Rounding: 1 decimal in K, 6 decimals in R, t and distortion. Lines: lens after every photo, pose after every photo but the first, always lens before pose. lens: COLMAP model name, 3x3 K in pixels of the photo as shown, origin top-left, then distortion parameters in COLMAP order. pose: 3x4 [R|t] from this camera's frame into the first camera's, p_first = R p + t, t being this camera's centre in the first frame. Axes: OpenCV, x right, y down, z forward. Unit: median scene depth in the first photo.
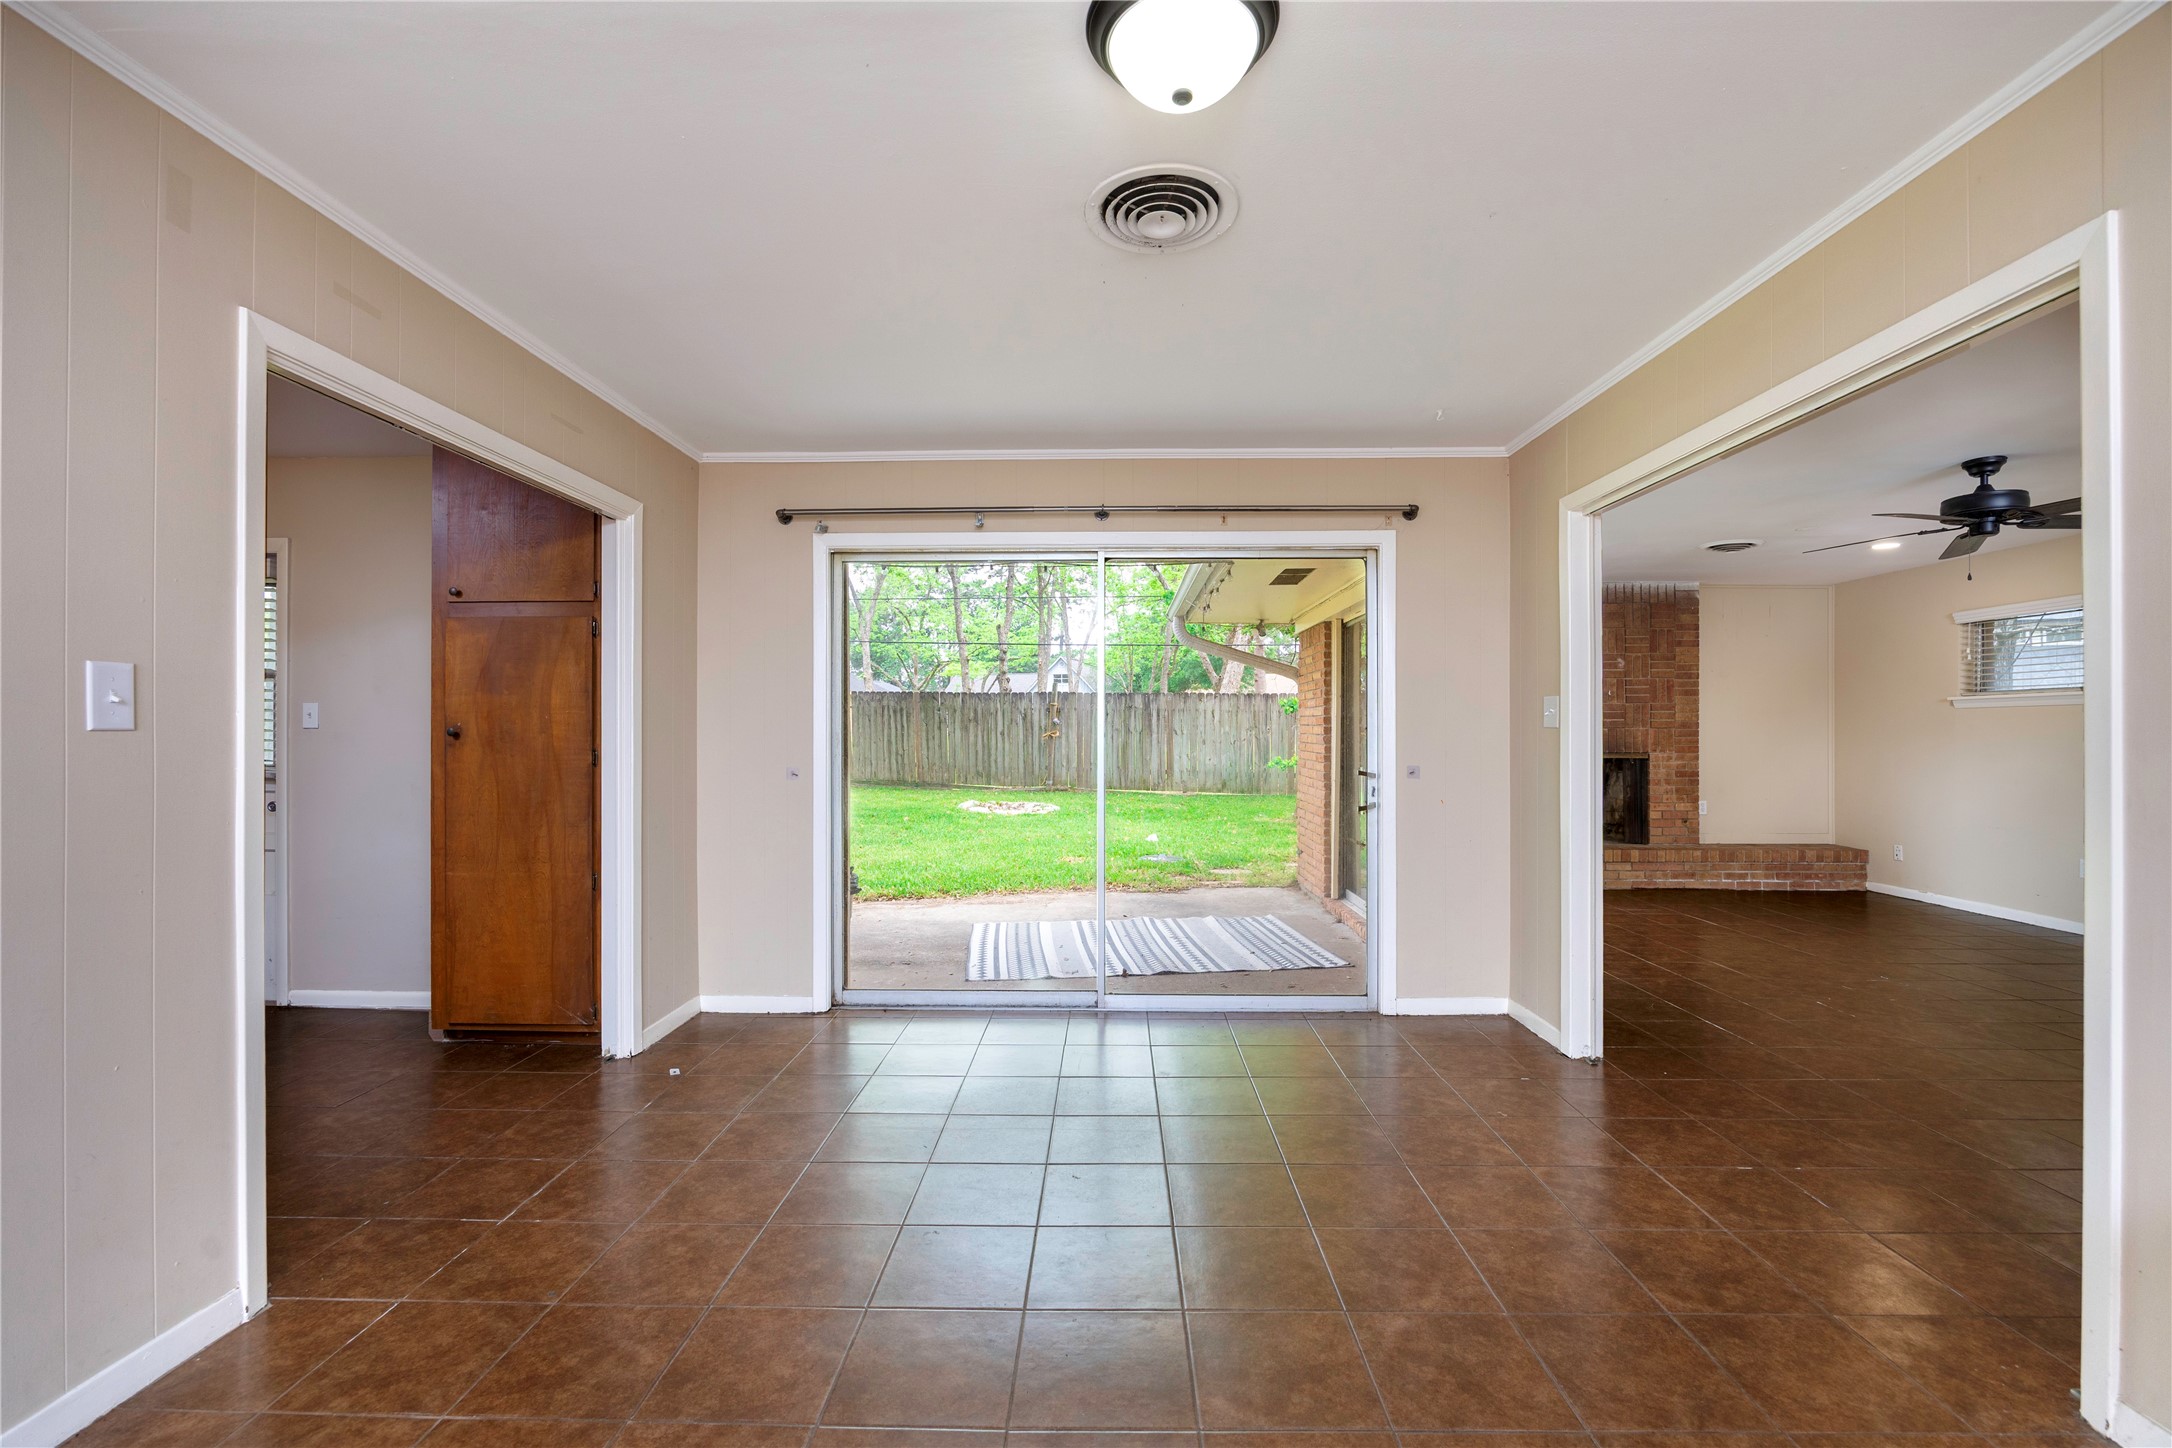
lens RADIAL K [[944.4, 0, 1086.0], [0, 944.4, 724.0], [0, 0, 1]] dist [-0.002852, -0.000591]
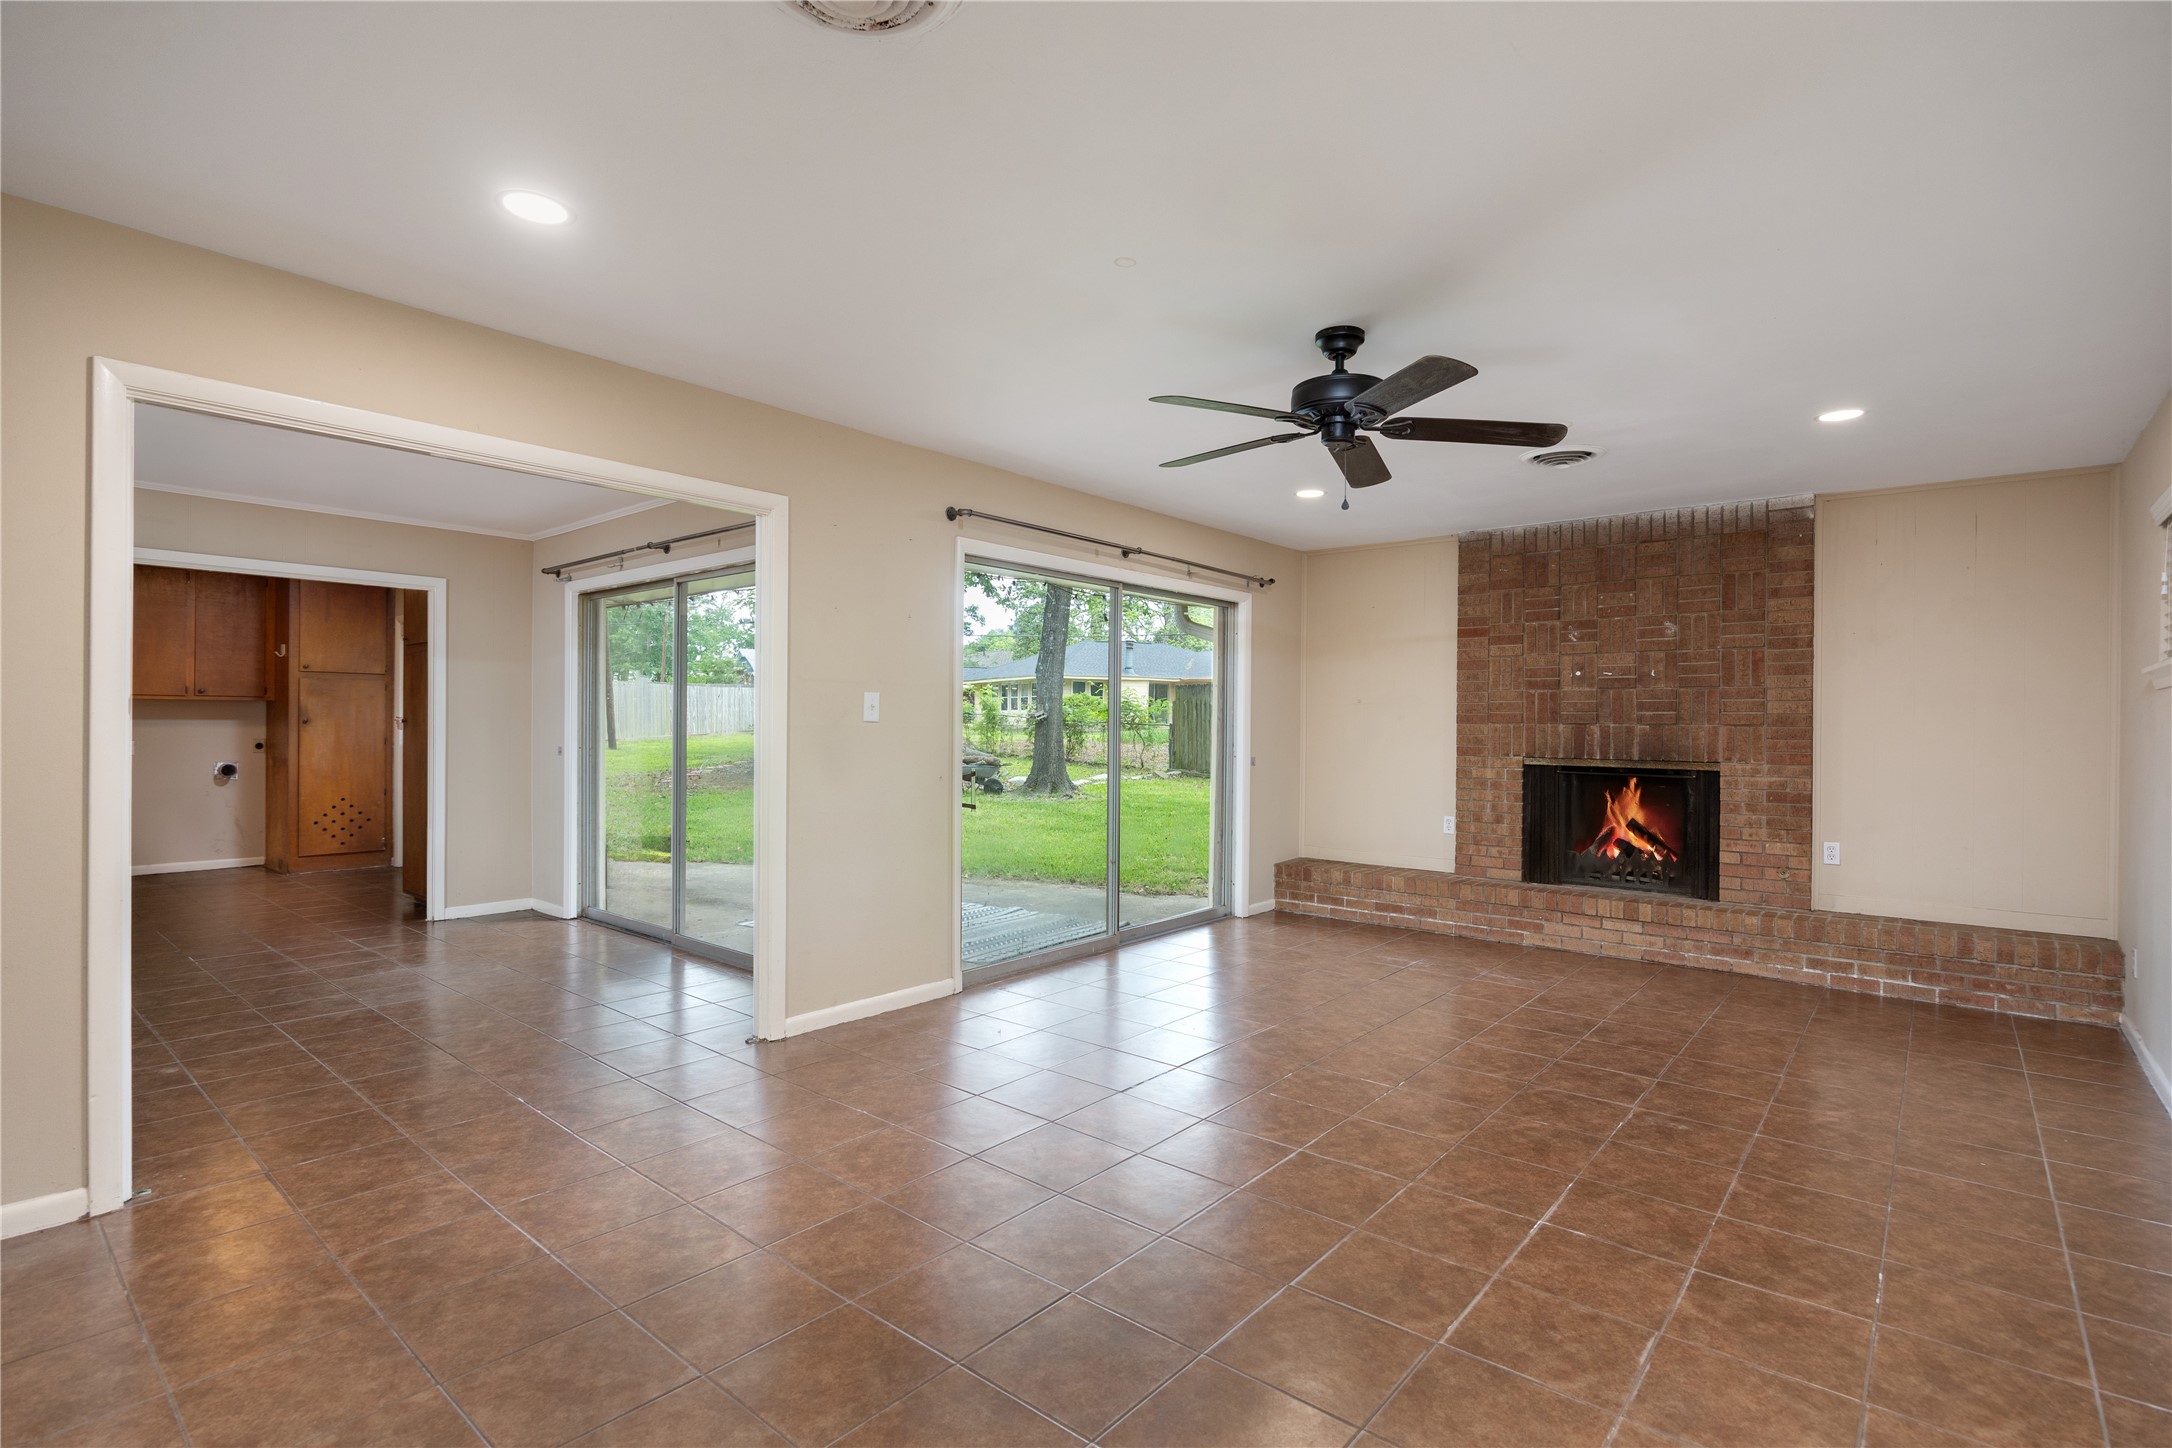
lens RADIAL K [[1030.3, 0, 1082.3], [0, 1030.3, 727.1], [0, 0, 1]] dist [-0.007361, -0.000530]
pose [[0.769859, 0.007697, -0.638167, 0.712117], [-0.002525, 0.999956, 0.009015, 0.000357], [0.638209, -0.005328, 0.769845, 0.165273]]
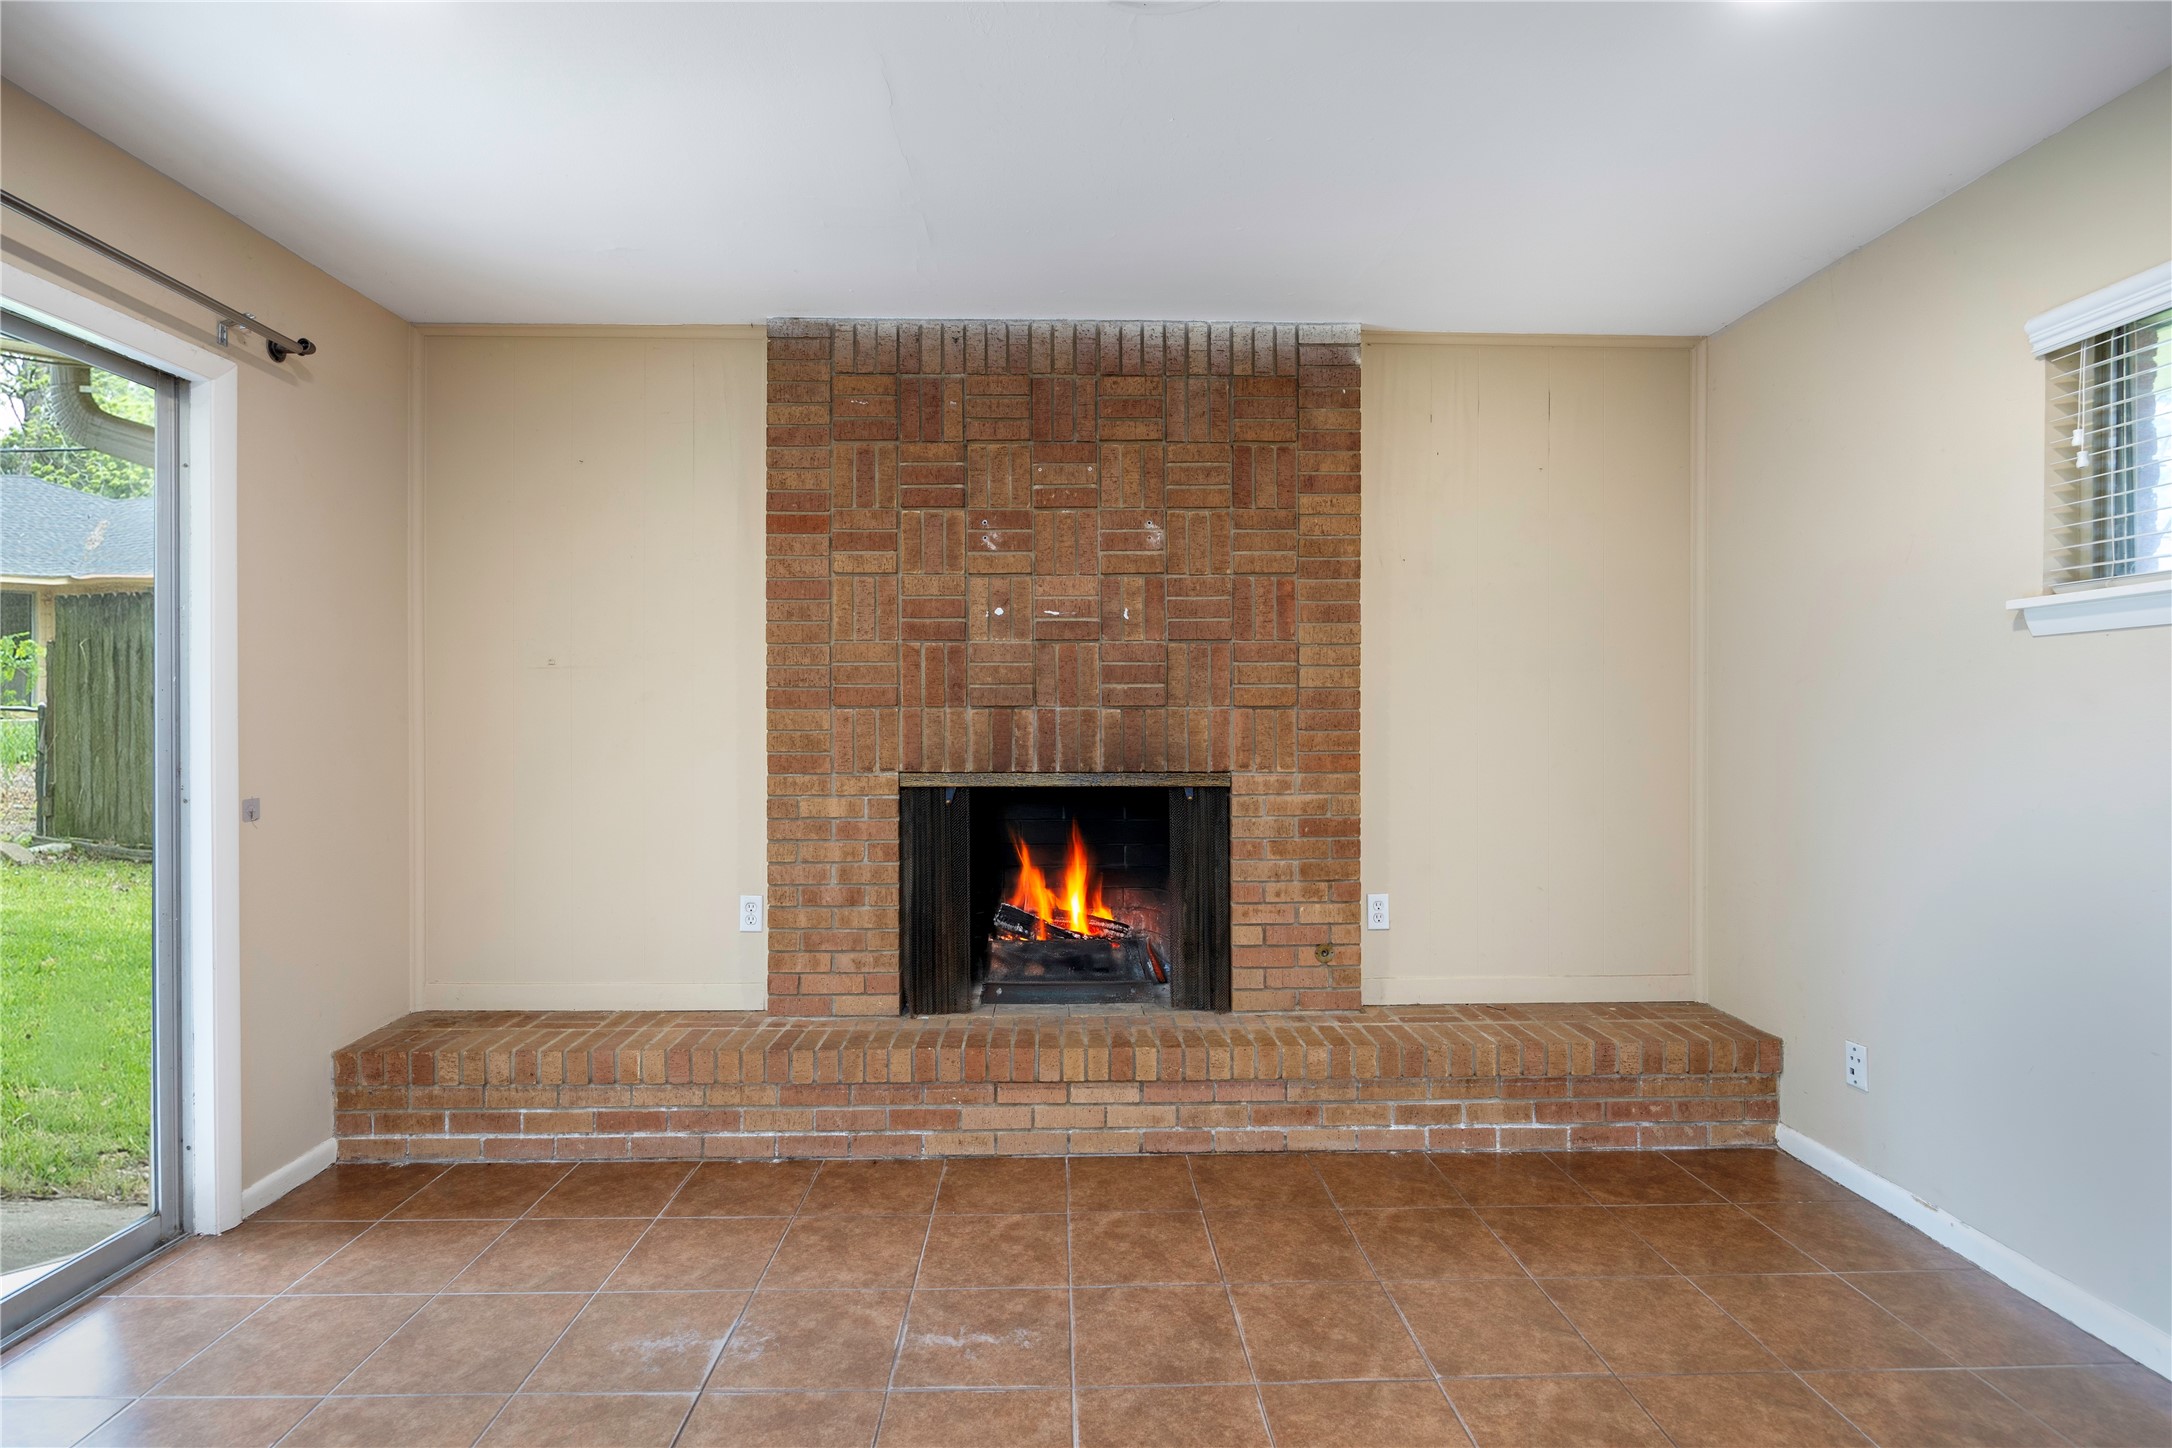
lens RADIAL K [[1030.3, 0, 1082.3], [0, 1030.3, 727.1], [0, 0, 1]] dist [-0.007361, -0.000530]
pose [[0.999137, -0.003248, 0.041417, 0.520521], [0.002775, 0.999930, 0.011470, 0.007395], [-0.041451, -0.011345, 0.999076, 0.589560]]
